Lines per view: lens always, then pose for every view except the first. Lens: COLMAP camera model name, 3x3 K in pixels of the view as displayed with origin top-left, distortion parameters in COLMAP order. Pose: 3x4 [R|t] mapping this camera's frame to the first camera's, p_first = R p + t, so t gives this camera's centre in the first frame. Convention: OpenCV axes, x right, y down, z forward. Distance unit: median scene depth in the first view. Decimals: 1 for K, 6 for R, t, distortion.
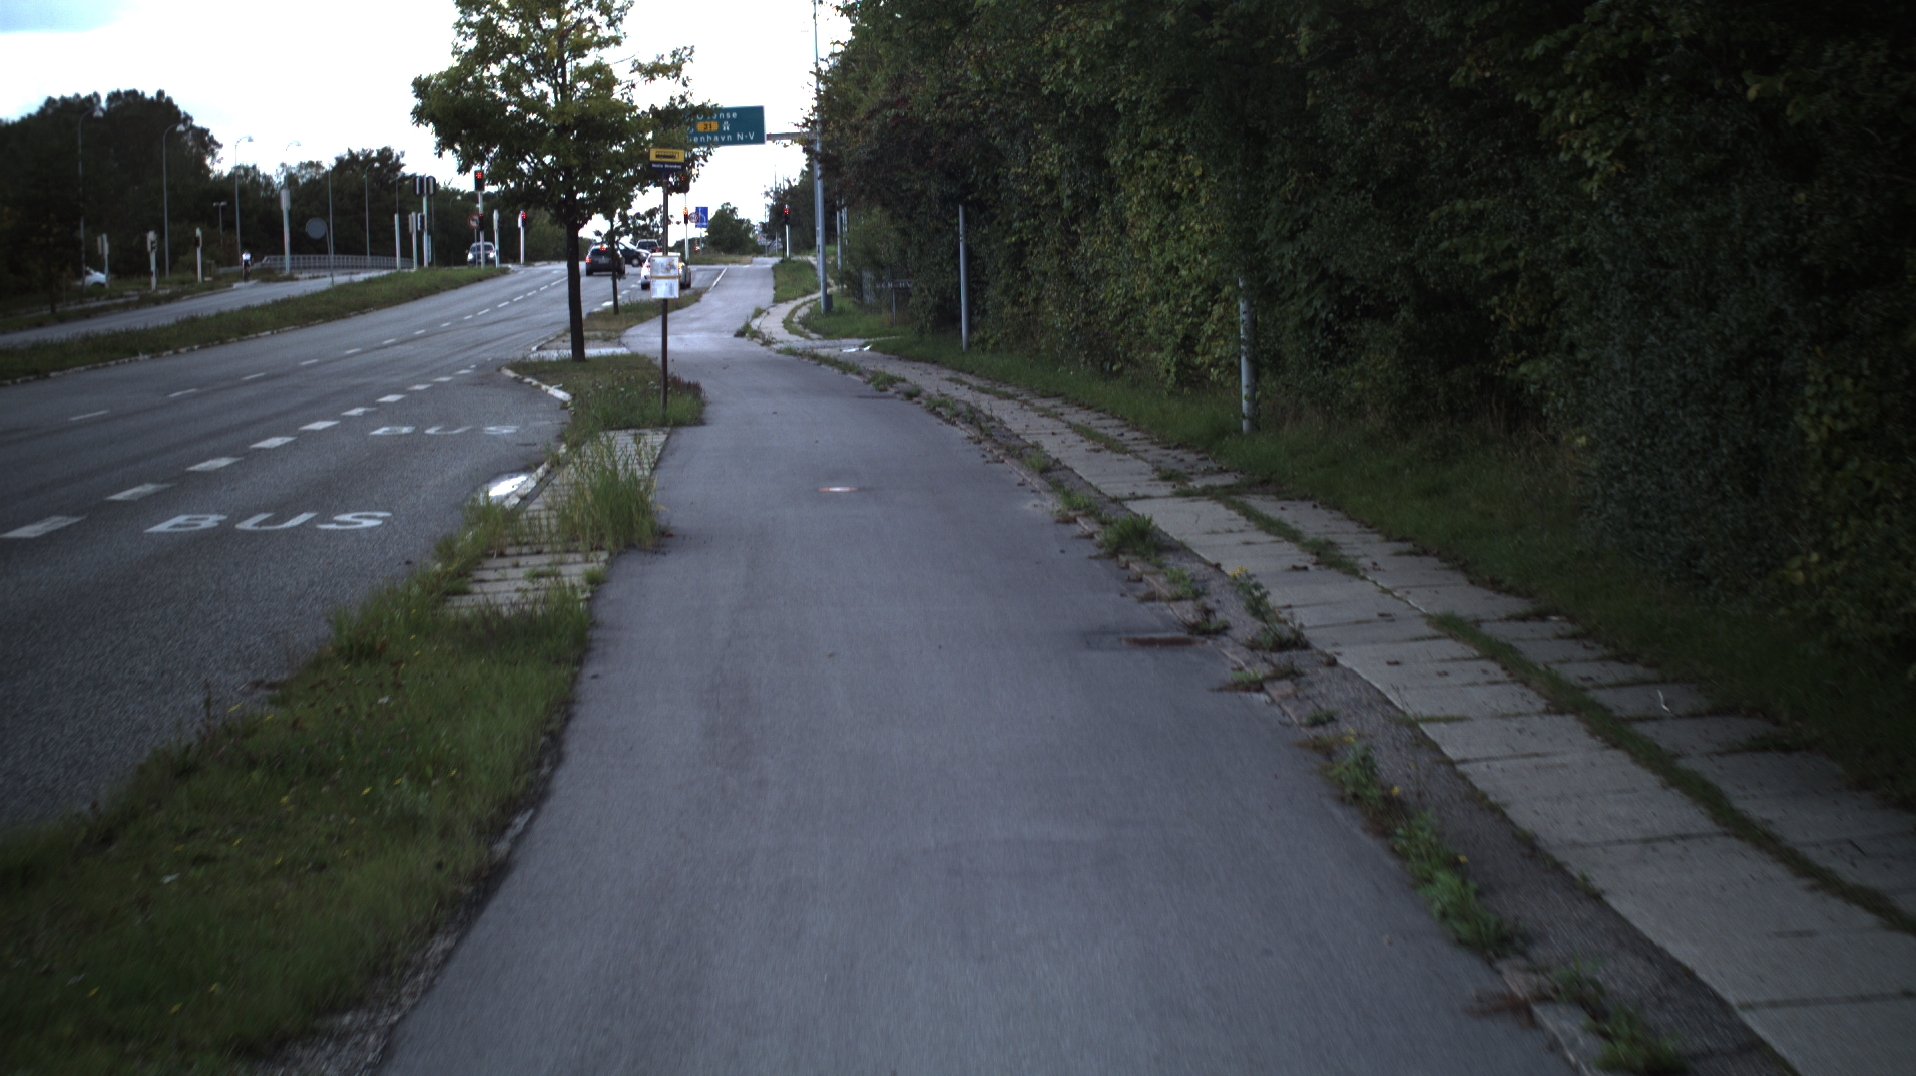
lens RADIAL K [[3381.3, 0, 958.0], [0, 3381.3, 538.0], [0, 0, 1]] dist [-0.277042, 0.277029]
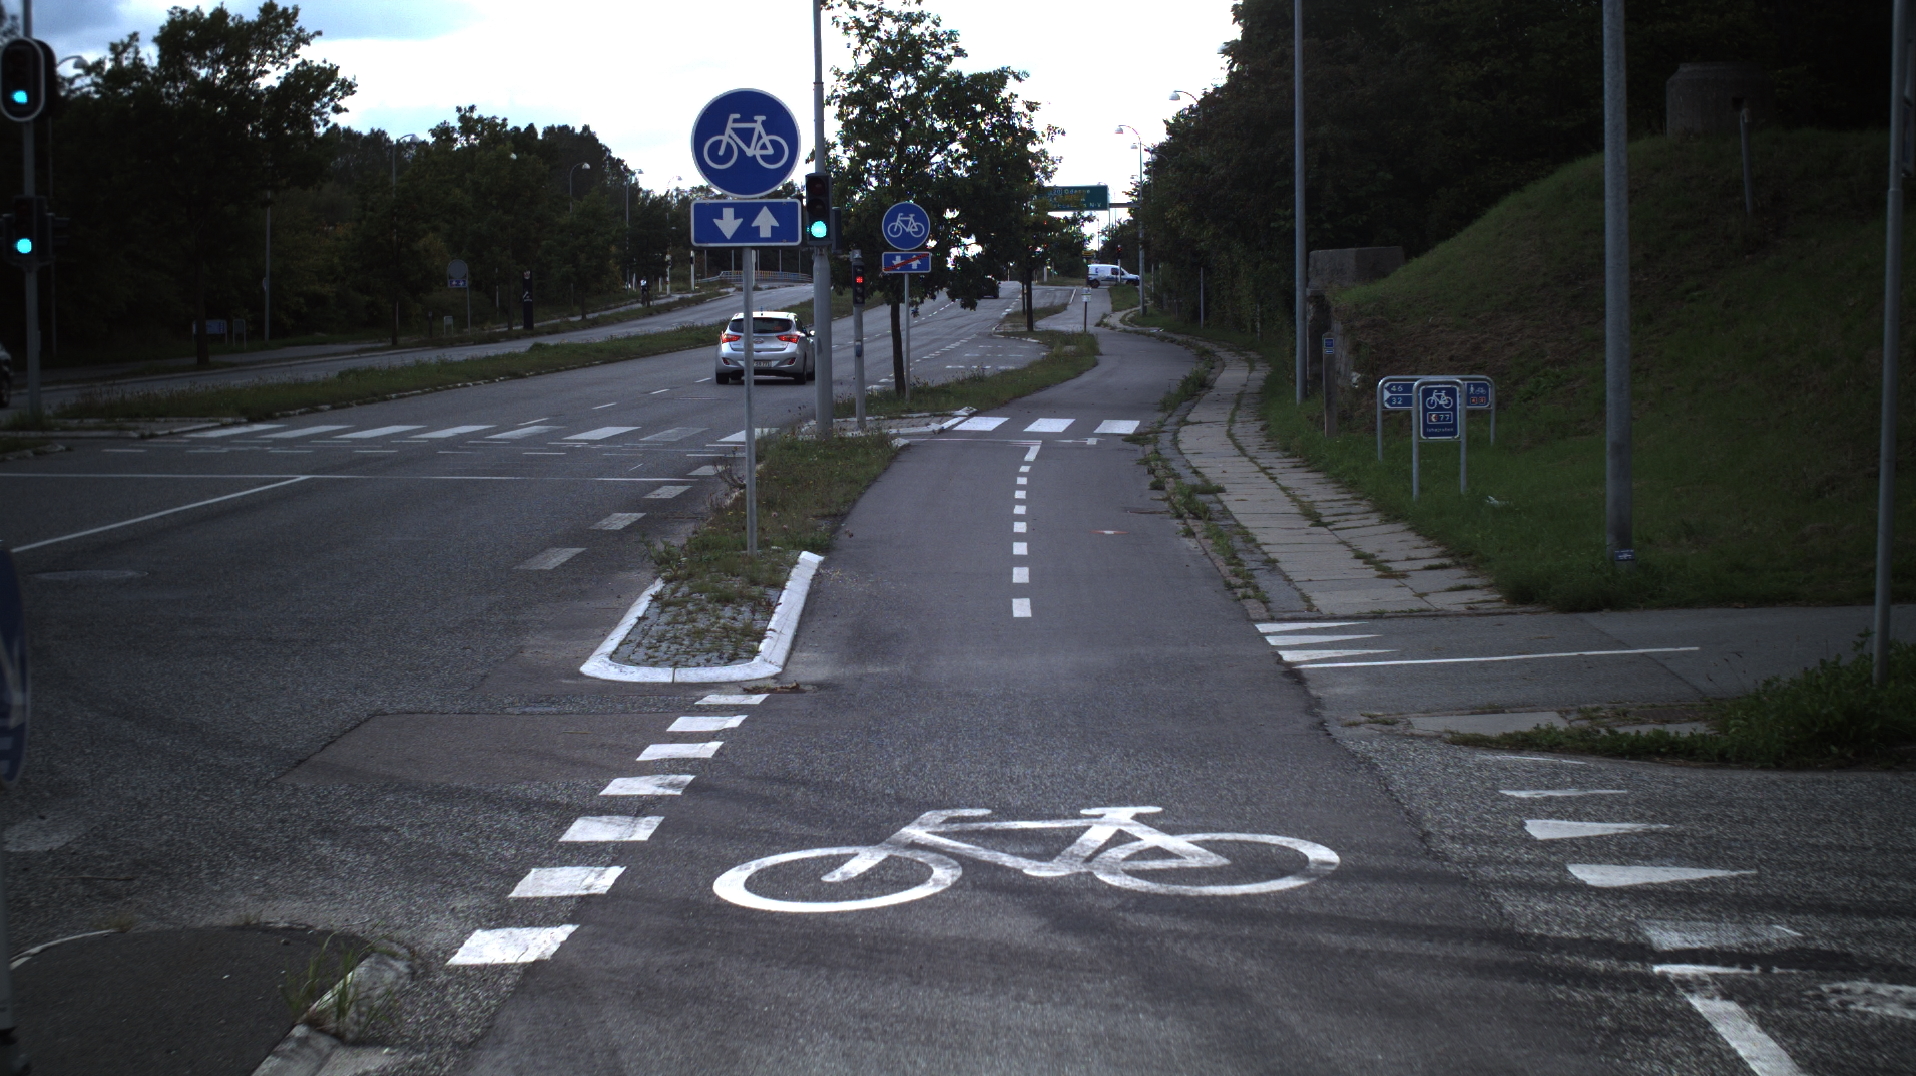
lens RADIAL K [[3381.3, 0, 958.0], [0, 3381.3, 538.0], [0, 0, 1]] dist [-0.277042, 0.277029]
pose [[0.995239, 0.026581, -0.093767, 0.051756], [-0.027135, 0.999621, -0.004643, 0.094144], [0.093608, 0.007165, 0.995583, -1.203279]]
